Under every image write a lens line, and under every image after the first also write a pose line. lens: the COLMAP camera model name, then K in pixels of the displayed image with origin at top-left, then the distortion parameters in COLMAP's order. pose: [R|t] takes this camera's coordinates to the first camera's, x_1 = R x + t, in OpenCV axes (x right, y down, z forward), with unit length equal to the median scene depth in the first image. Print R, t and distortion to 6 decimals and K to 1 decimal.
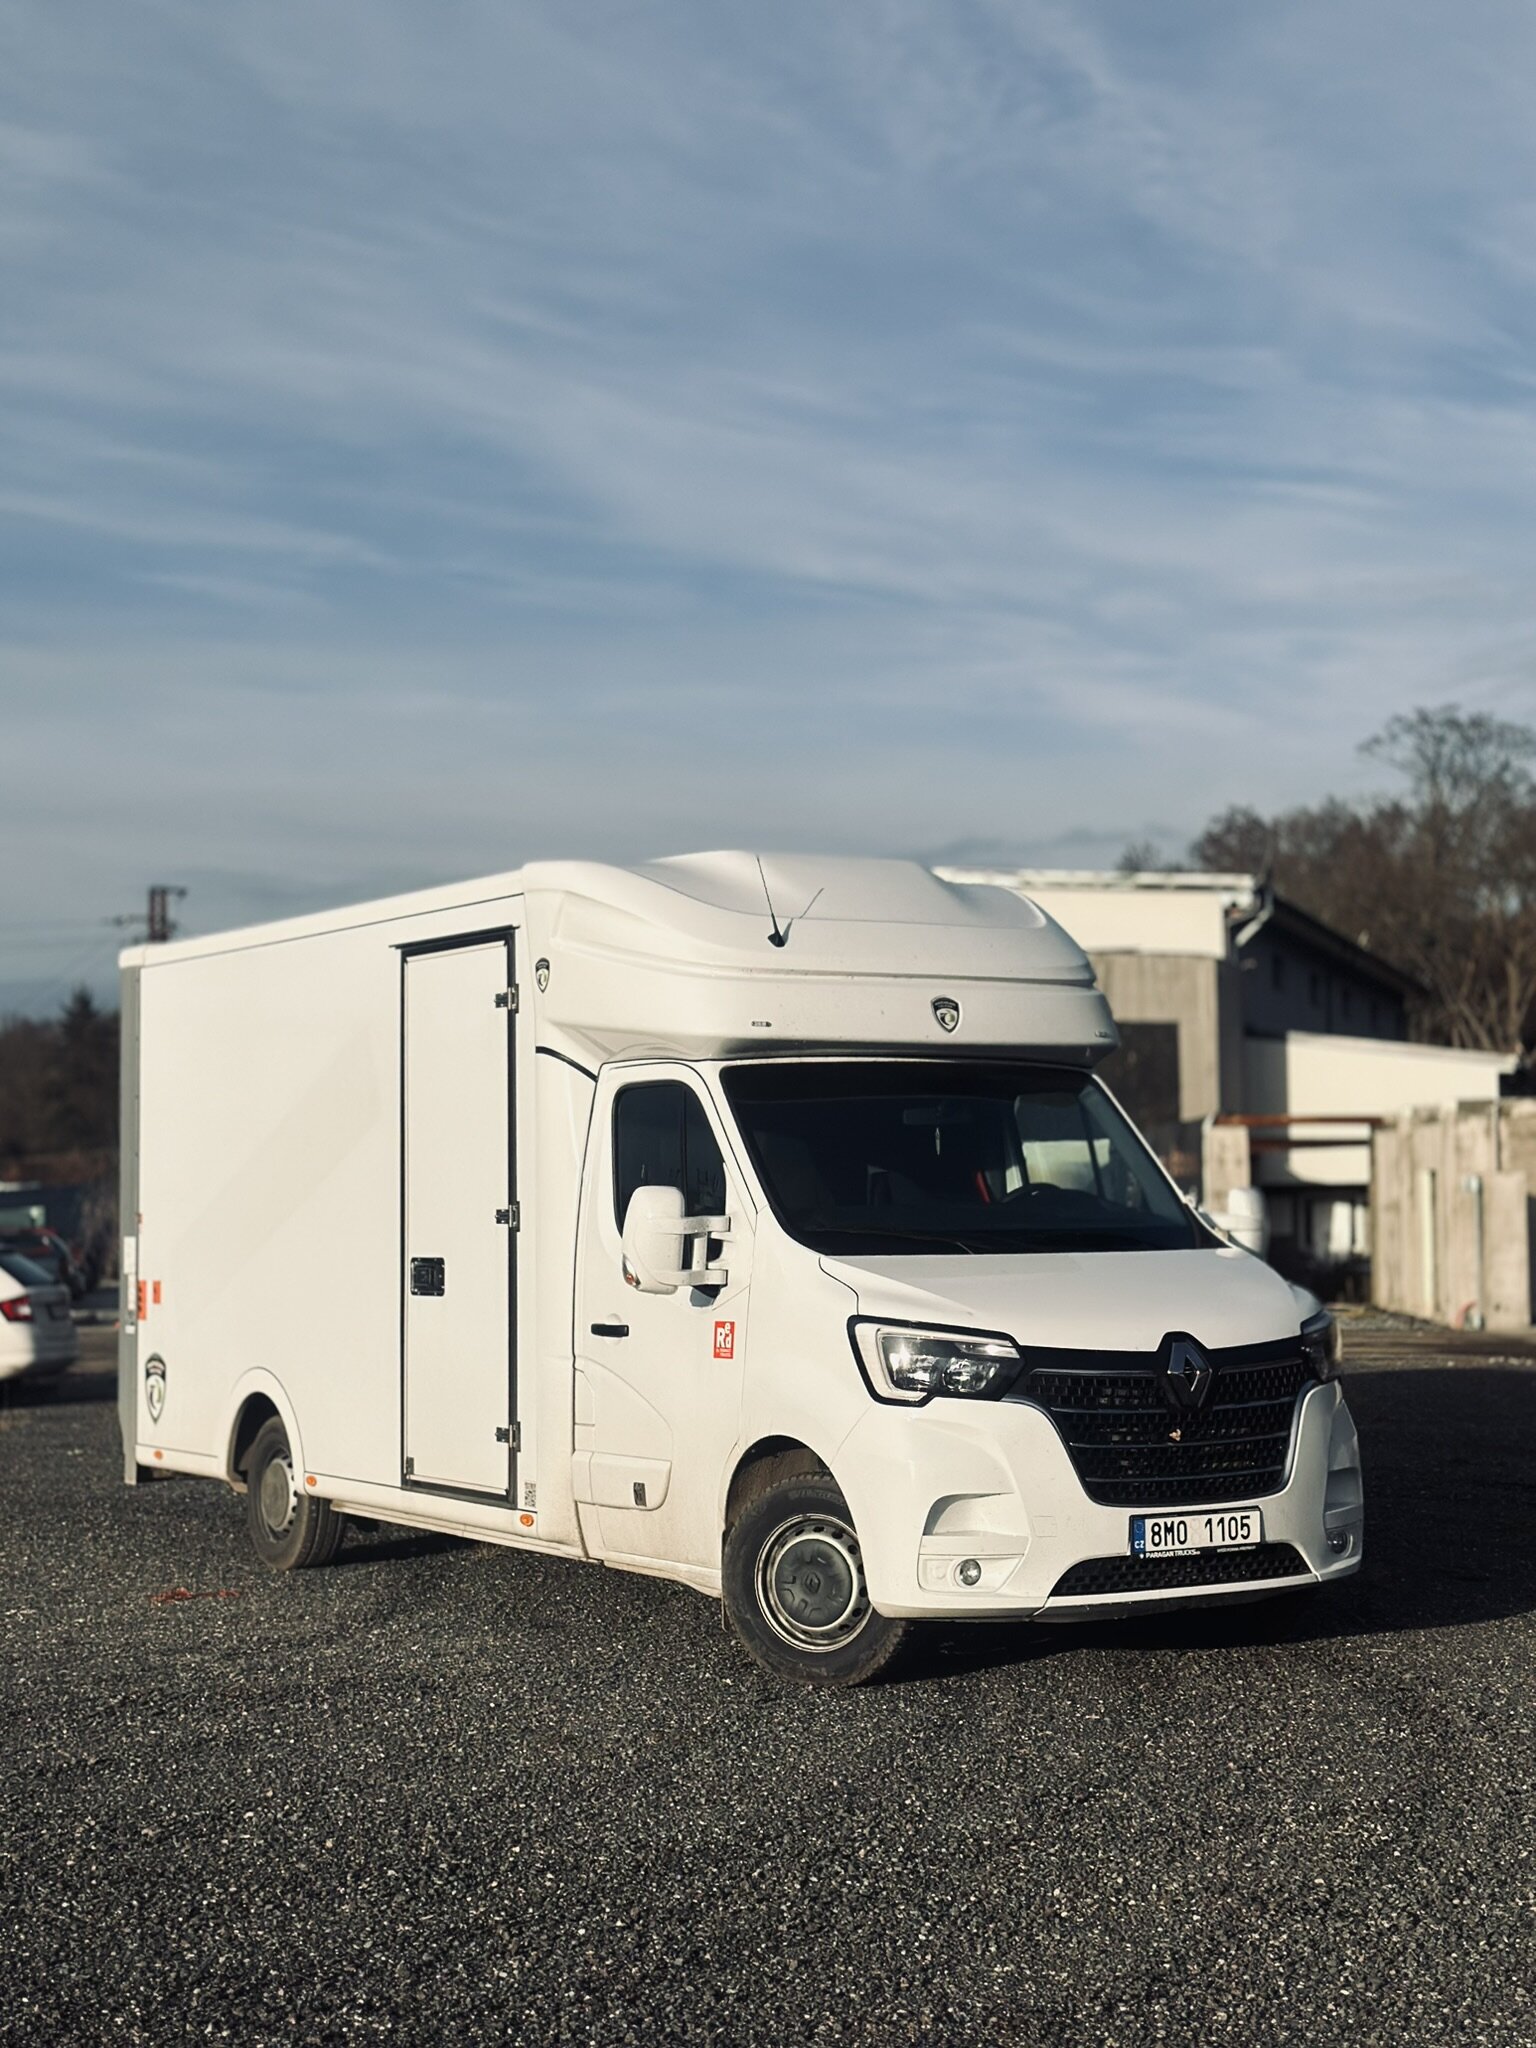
lens RADIAL K [[3066.2, 0, 770.7], [0, 3066.2, 1069.7], [0, 0, 1]] dist [0.162406, -0.121867]
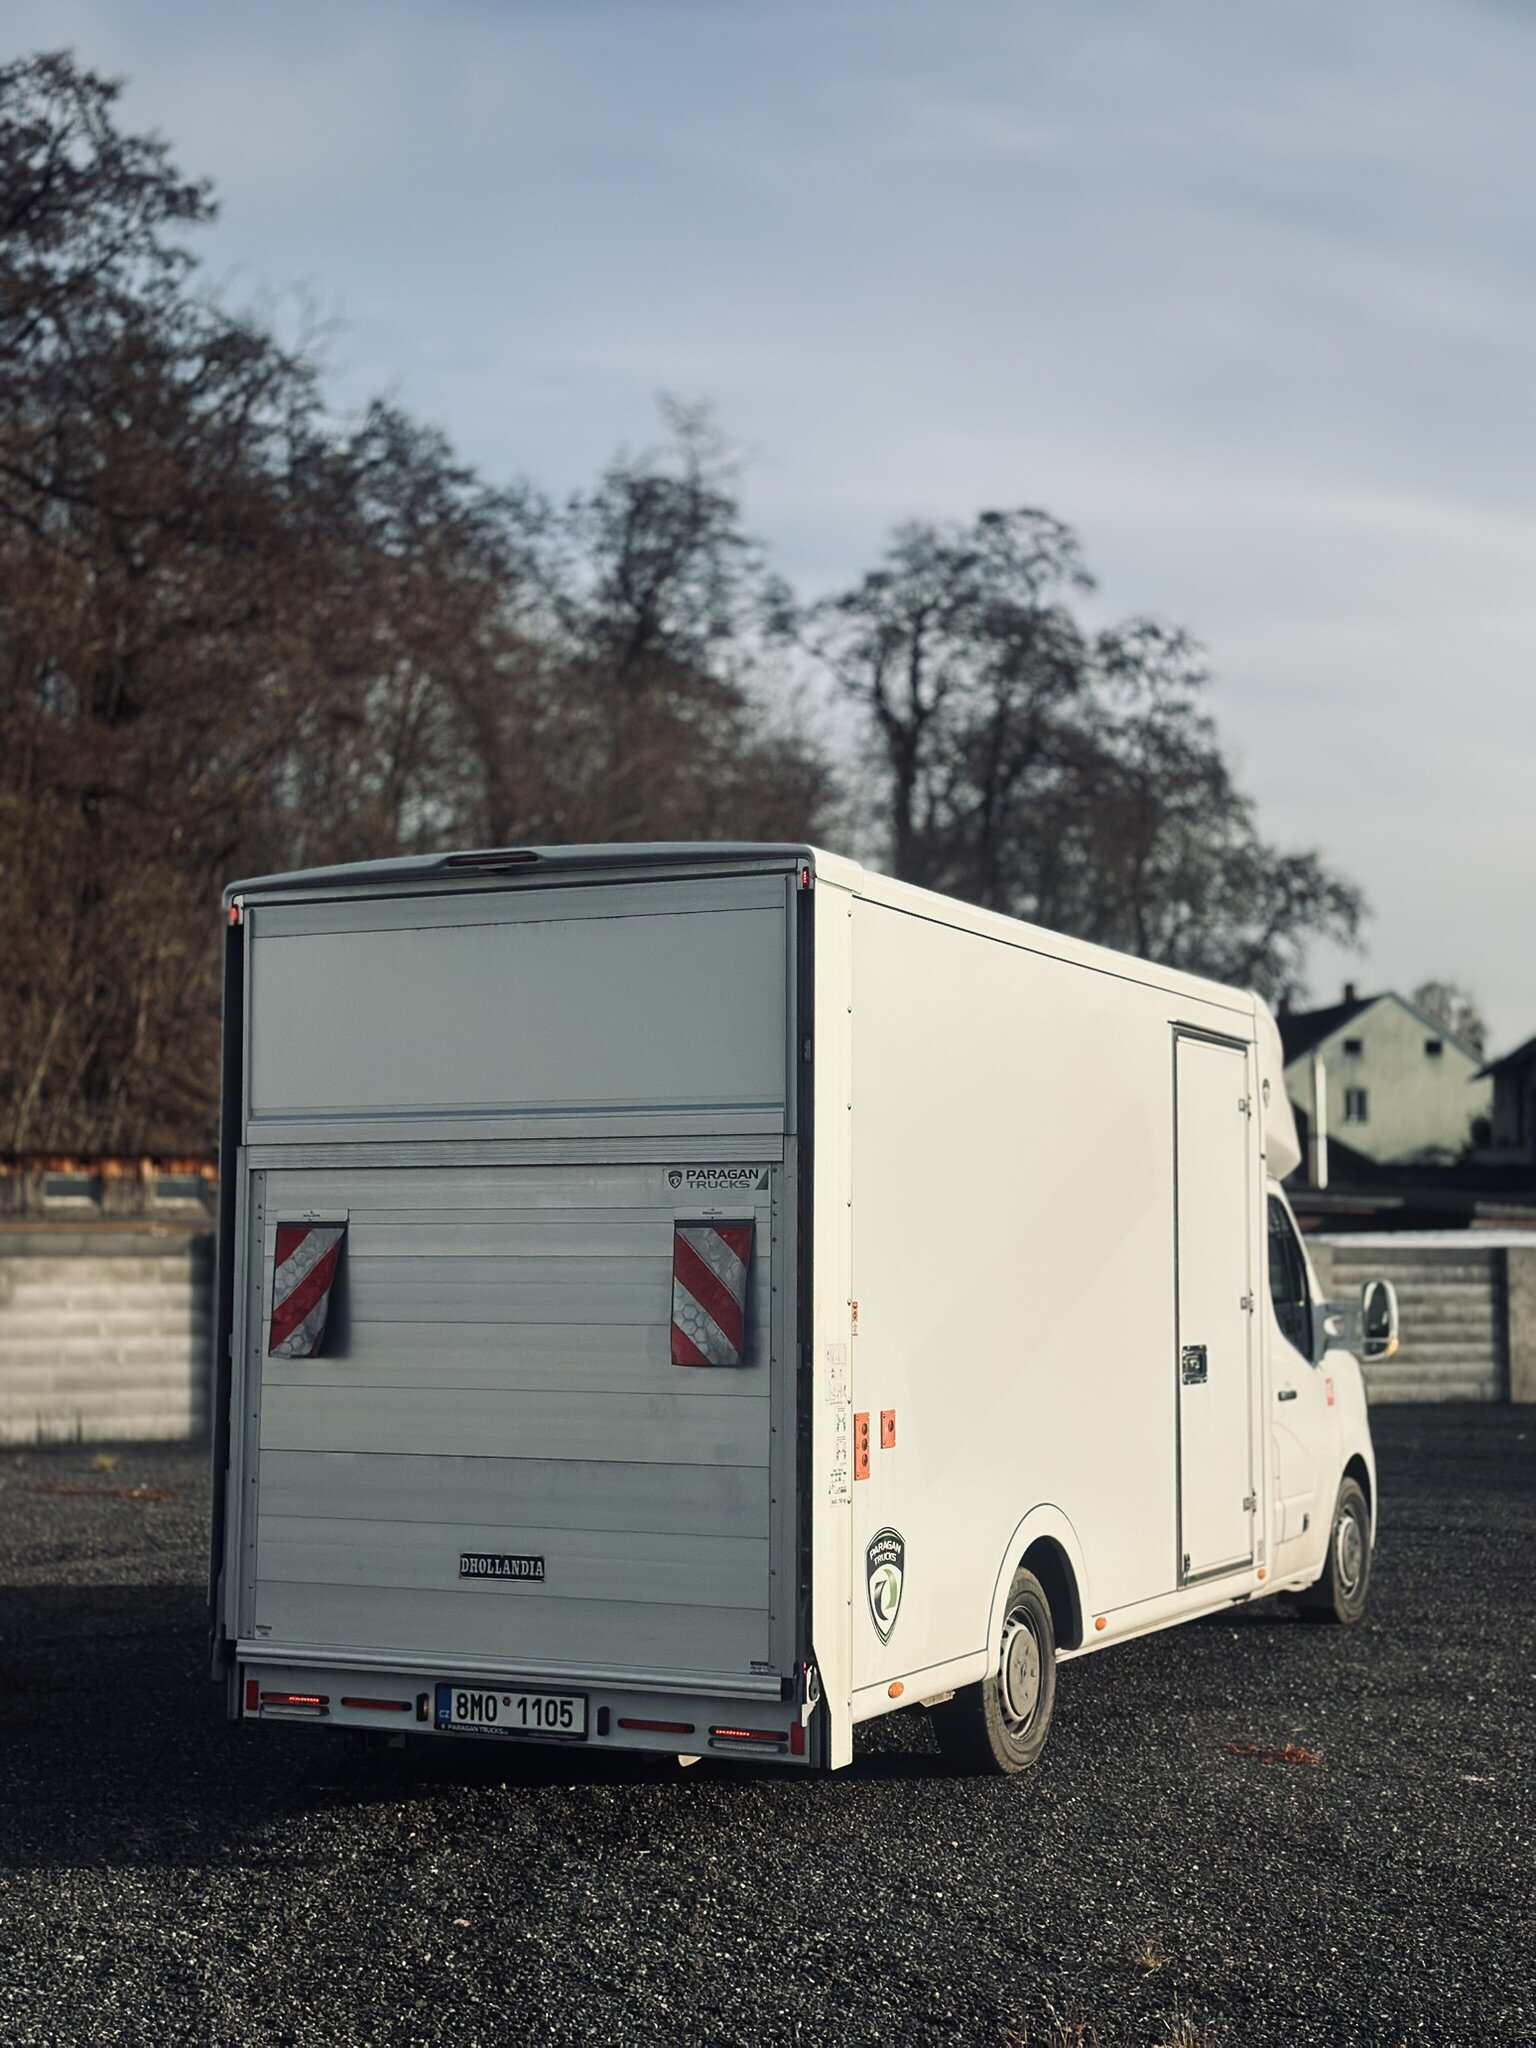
lens RADIAL K [[2912.2, 0, 768.0], [0, 2912.2, 1024.0], [0, 0, 1]] dist [0.165805, 0.011126]
pose [[-0.550212, 0.078487, 0.831328, -0.831640], [-0.035372, 0.992488, -0.117114, 0.073975], [-0.834275, -0.093843, -0.543303, 1.640427]]
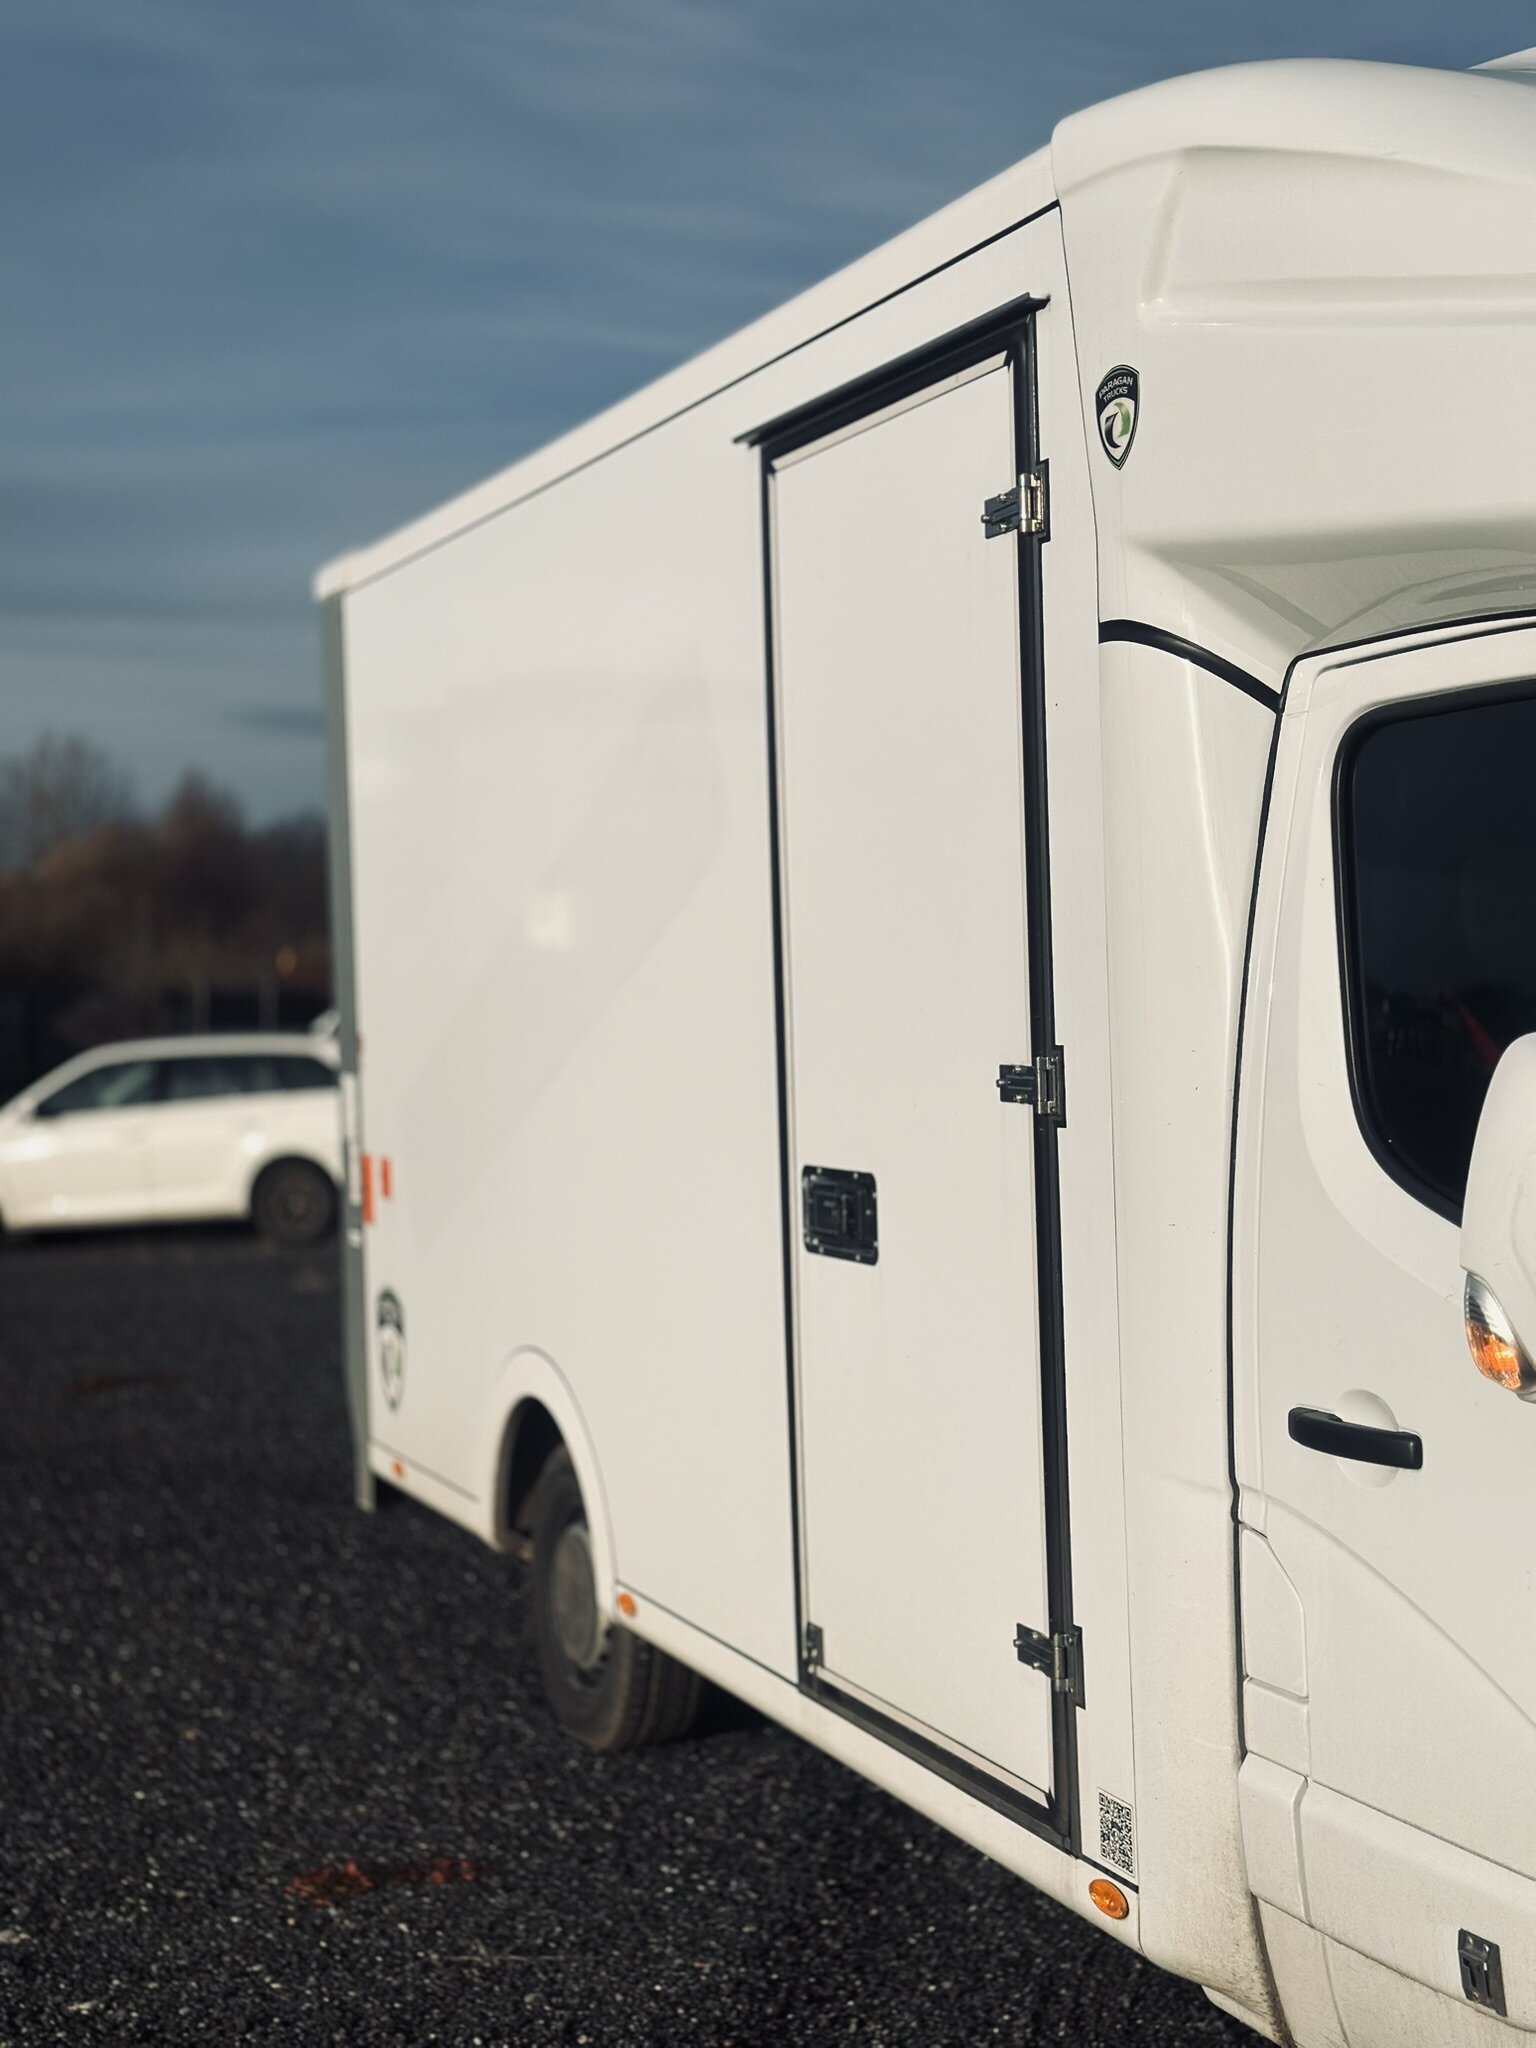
lens RADIAL K [[2912.2, 0, 768.0], [0, 2912.2, 1024.0], [0, 0, 1]] dist [0.165805, 0.011126]
pose [[0.986799, -0.018758, -0.160860, -0.056428], [0.029733, 0.997370, 0.066092, 0.014596], [0.159197, -0.070002, 0.984762, 0.606147]]
